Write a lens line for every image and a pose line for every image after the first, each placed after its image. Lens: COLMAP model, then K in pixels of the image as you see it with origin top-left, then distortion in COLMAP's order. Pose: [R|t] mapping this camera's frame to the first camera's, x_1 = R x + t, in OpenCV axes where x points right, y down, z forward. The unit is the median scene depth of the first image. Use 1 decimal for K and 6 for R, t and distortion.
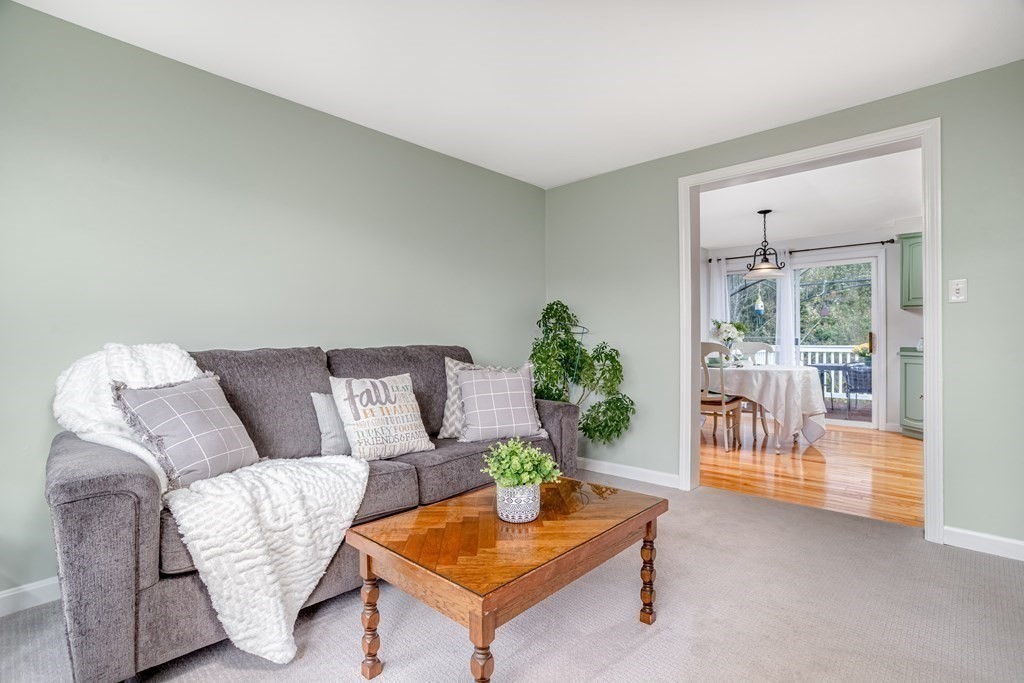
lens RADIAL K [[486.8, 0, 509.6], [0, 486.8, 339.4], [0, 0, 1]] dist [-0.060850, 0.027333]
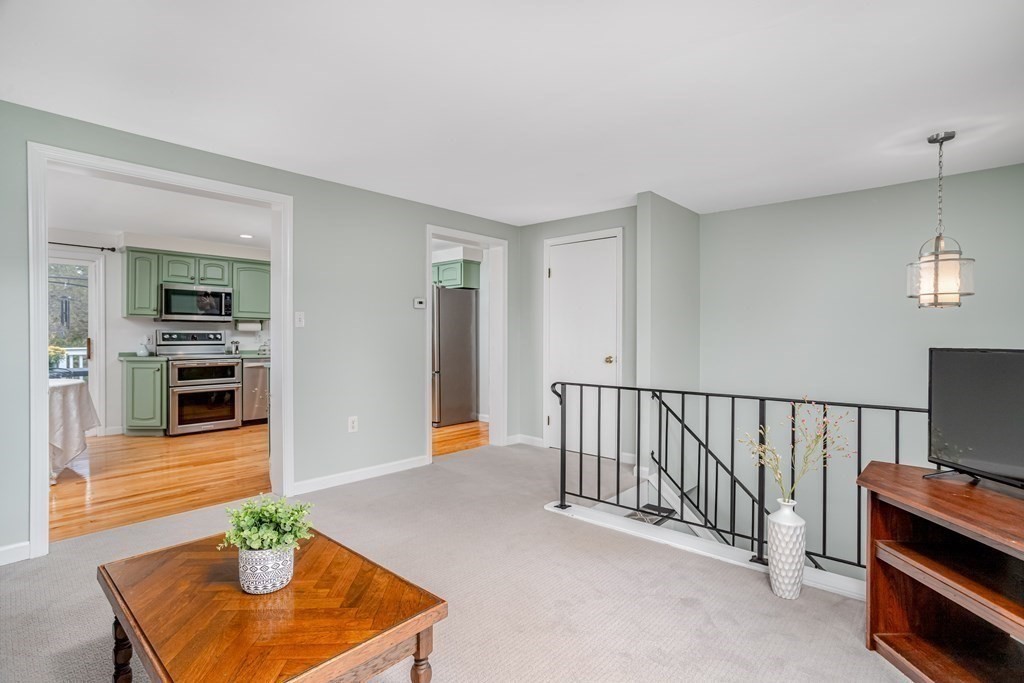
lens RADIAL K [[486.8, 0, 509.6], [0, 486.8, 339.4], [0, 0, 1]] dist [-0.060850, 0.027333]
pose [[-0.036653, -0.005174, 0.999315, -0.238096], [-0.002787, 0.999983, 0.005075, -0.019830], [-0.999324, -0.002599, -0.036667, 0.172039]]
